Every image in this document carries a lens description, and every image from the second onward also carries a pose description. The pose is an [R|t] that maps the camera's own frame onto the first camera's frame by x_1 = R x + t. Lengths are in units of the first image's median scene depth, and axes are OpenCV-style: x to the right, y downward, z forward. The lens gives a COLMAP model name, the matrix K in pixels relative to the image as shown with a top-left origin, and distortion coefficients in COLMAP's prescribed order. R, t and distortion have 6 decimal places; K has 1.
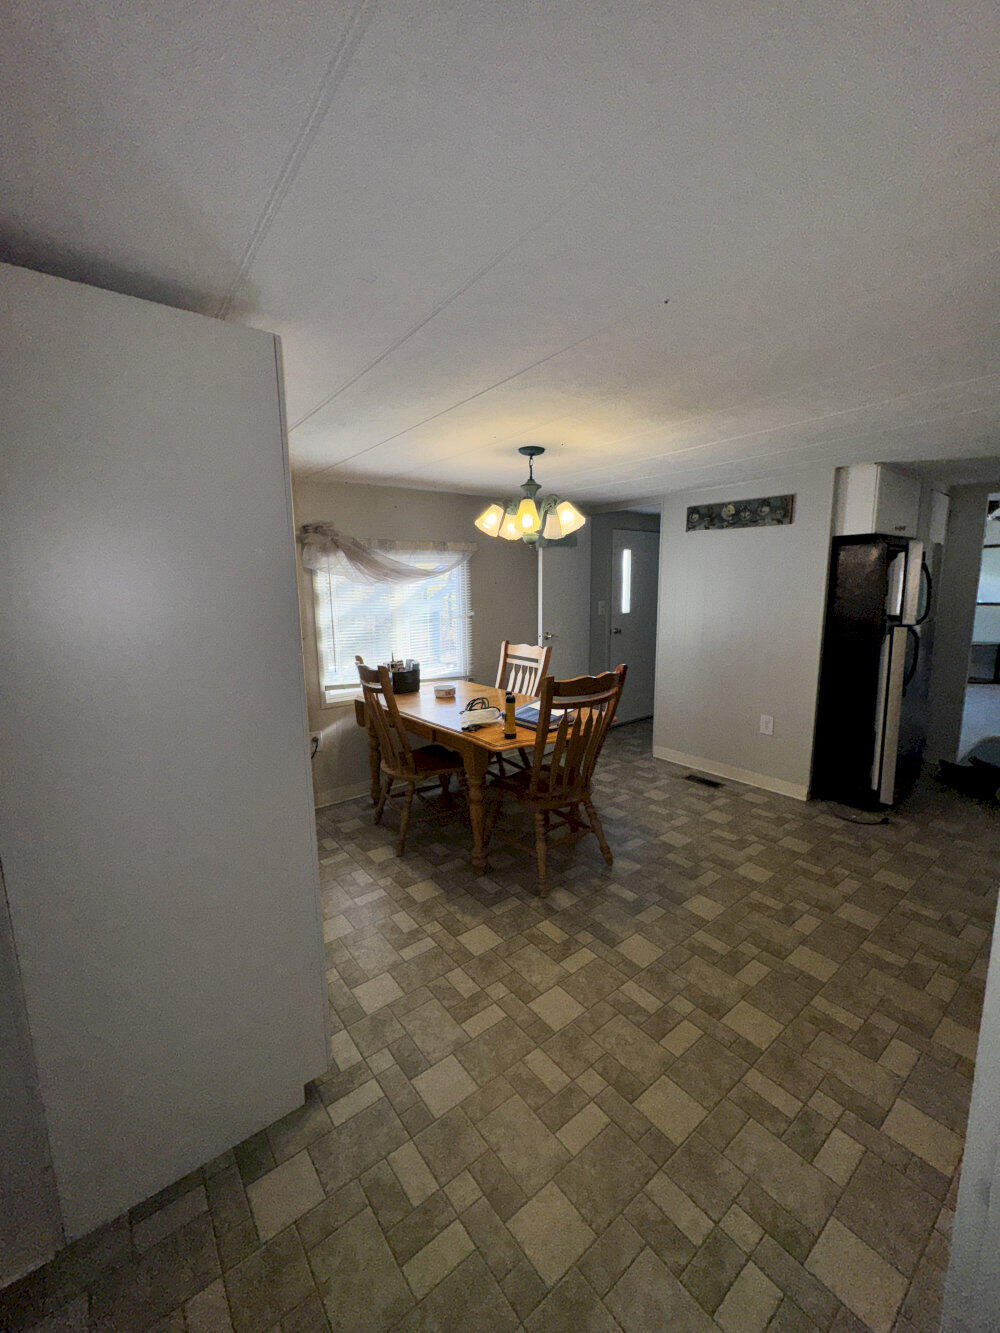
lens RADIAL K [[532.2, 0, 500.2], [0, 532.2, 667.7], [0, 0, 1]] dist [-0.004601, 0.001414]
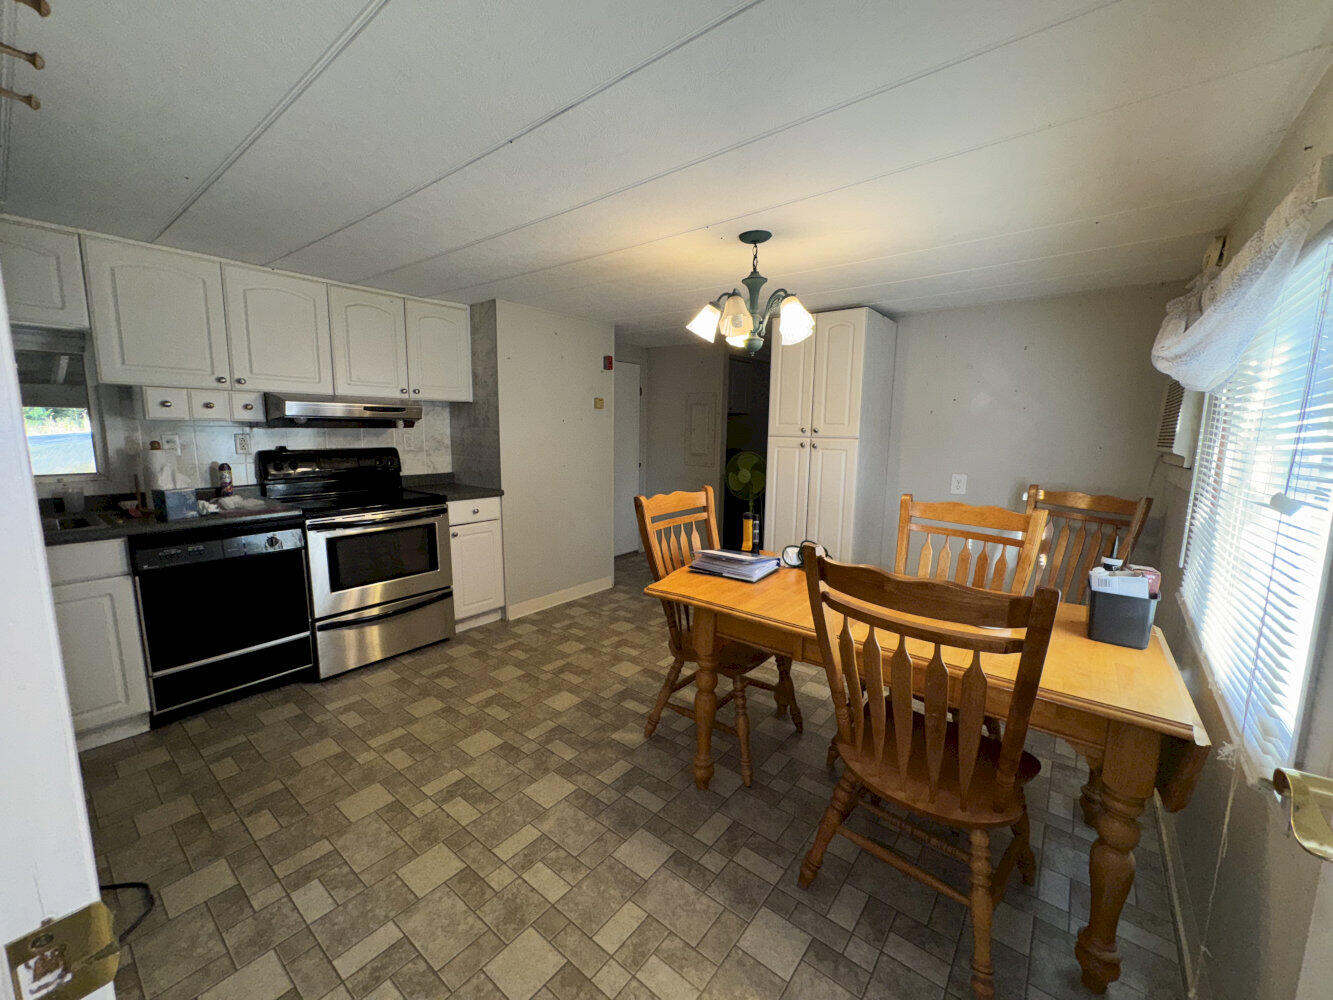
lens RADIAL K [[532.2, 0, 665.0], [0, 532.2, 497.9], [0, 0, 1]] dist [-0.004601, 0.001414]
pose [[-0.971514, 0.040284, -0.233533, 0.400100], [-0.028031, 0.958995, 0.282033, -0.249765], [0.235318, 0.280545, -0.930548, 1.863599]]
